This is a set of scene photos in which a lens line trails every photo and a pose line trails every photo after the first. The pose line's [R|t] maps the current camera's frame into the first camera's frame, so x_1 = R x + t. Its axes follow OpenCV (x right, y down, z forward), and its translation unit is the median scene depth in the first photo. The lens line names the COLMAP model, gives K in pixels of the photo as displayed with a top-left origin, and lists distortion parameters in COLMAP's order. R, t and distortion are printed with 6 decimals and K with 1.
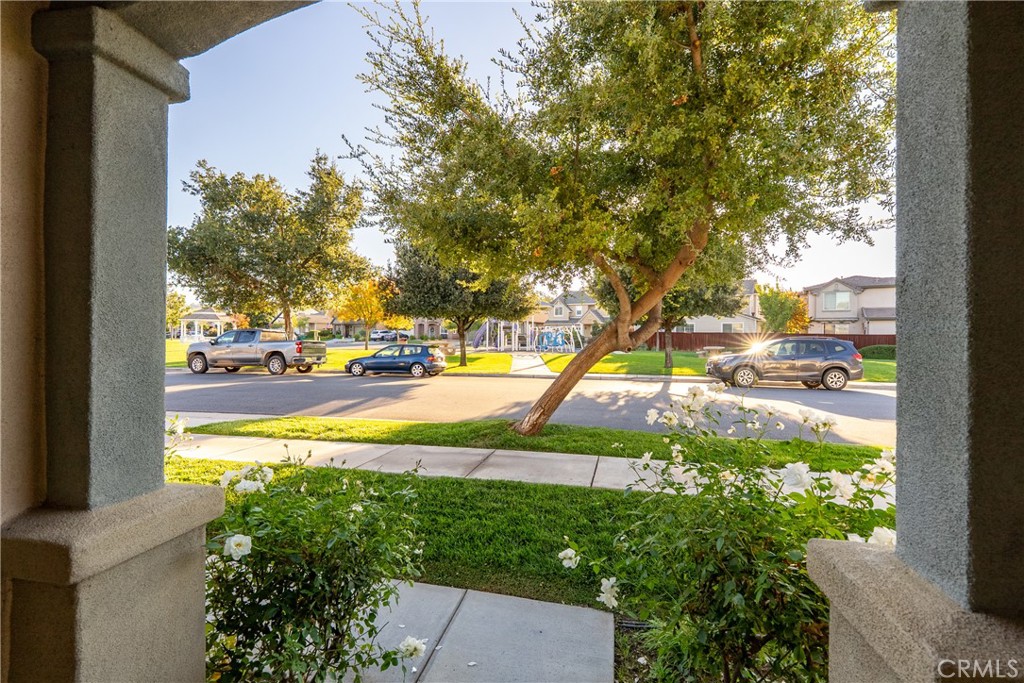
lens RADIAL K [[463.8, 0, 514.3], [0, 463.8, 341.2], [0, 0, 1]] dist [-0.005683, 0.001667]
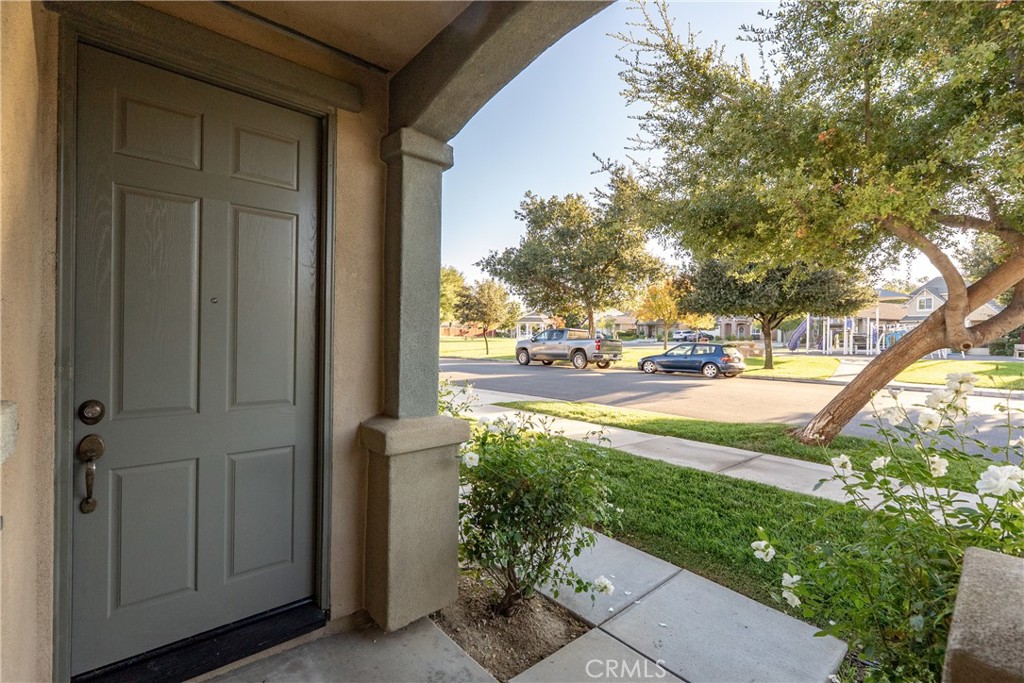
lens RADIAL K [[463.8, 0, 508.4], [0, 463.8, 340.8], [0, 0, 1]] dist [-0.005683, 0.001667]
pose [[0.797520, 0.009147, -0.603223, 0.101981], [-0.010646, 0.999943, 0.001089, 0.014908], [0.603199, 0.005553, 0.797572, -0.030858]]
